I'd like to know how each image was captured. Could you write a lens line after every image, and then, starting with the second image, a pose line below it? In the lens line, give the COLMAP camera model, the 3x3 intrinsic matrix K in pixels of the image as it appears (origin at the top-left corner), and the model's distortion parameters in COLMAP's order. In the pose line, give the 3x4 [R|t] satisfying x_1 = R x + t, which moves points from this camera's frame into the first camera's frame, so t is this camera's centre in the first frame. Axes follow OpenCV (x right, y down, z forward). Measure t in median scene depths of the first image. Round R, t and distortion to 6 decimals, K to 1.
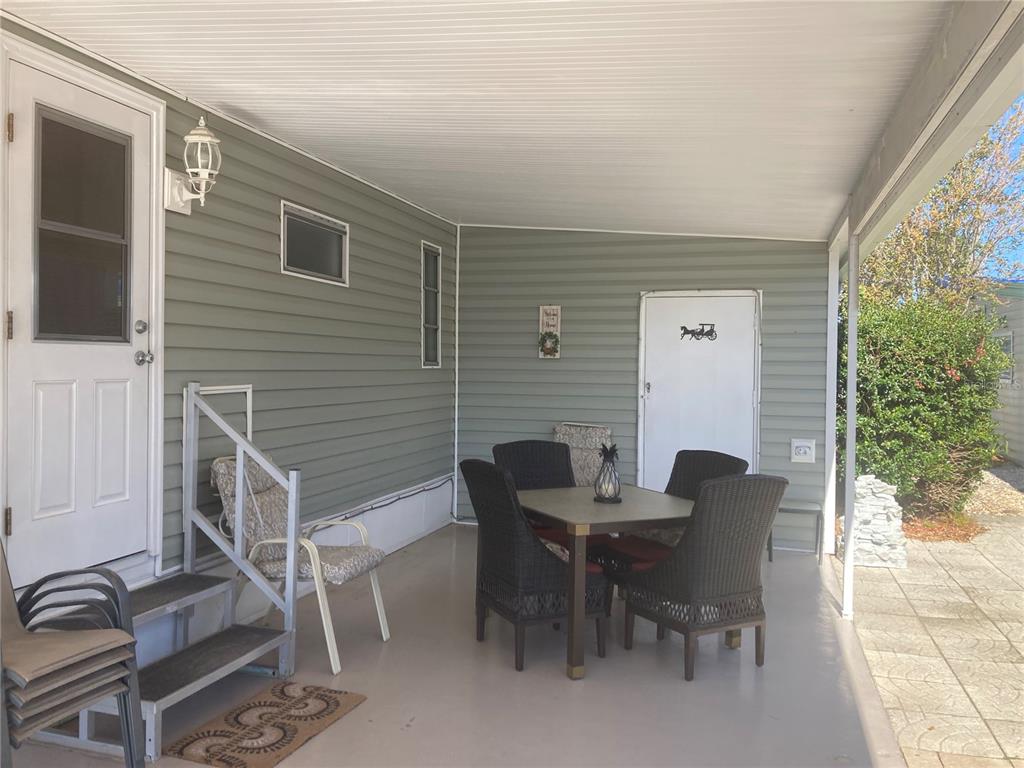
lens RADIAL K [[824.5, 0, 513.6], [0, 824.5, 380.9], [0, 0, 1]] dist [0.043569, 0.011891]
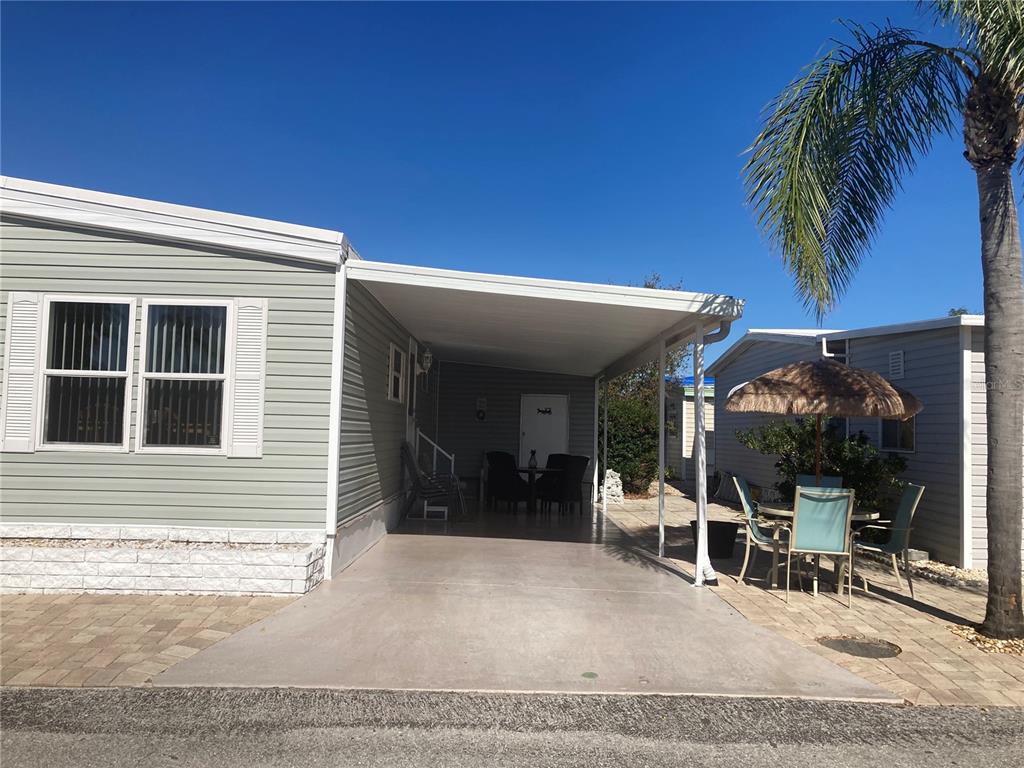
lens RADIAL K [[824.5, 0, 510.5], [0, 824.5, 380.0], [0, 0, 1]] dist [0.043569, 0.011891]
pose [[0.958985, 0.028940, 0.281976, -0.536014], [-0.006417, 0.996736, -0.080475, 0.042931], [-0.283384, 0.075365, 0.956041, -1.234169]]
